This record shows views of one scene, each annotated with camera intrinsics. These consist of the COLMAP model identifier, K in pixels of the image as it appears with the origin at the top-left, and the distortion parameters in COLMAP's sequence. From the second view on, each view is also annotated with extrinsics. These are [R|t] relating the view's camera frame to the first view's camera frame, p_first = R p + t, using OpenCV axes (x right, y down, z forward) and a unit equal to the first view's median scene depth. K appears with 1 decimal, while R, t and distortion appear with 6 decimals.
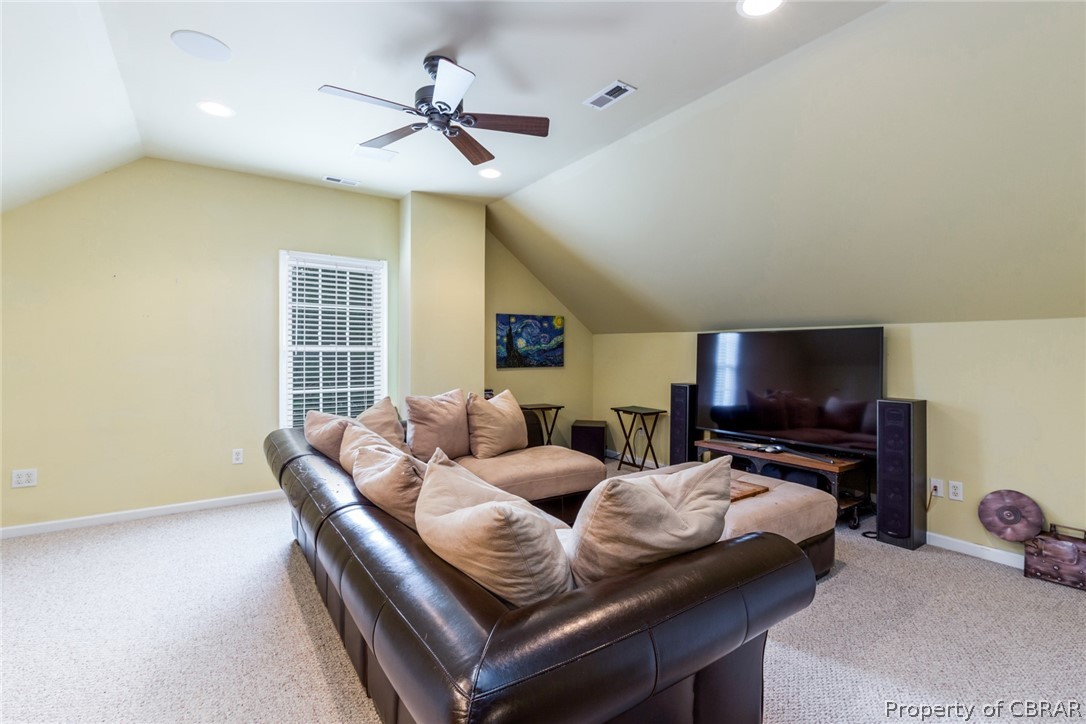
lens RADIAL K [[498.1, 0, 546.0], [0, 498.1, 356.3], [0, 0, 1]] dist [-0.000544, -0.000059]
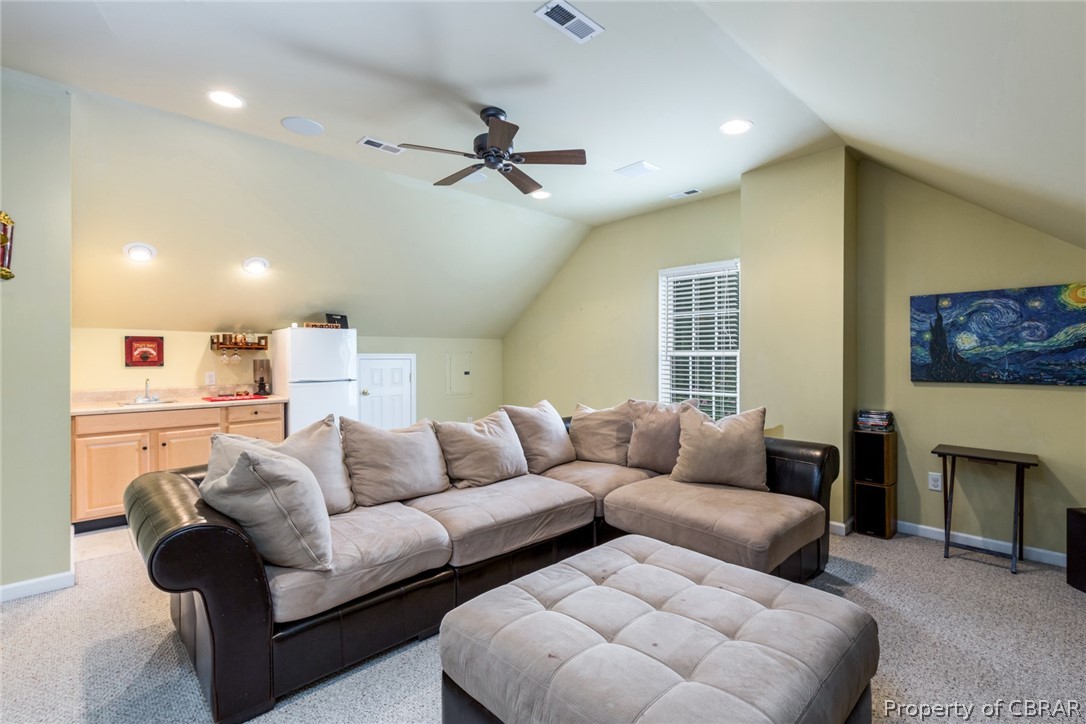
lens RADIAL K [[498.1, 0, 545.7], [0, 498.1, 361.8], [0, 0, 1]] dist [-0.000544, -0.000059]
pose [[0.157178, 0.009155, -0.987528, 0.455525], [-0.009353, 0.999926, 0.007782, -0.002230], [0.987526, 0.008013, 0.157252, 0.430032]]
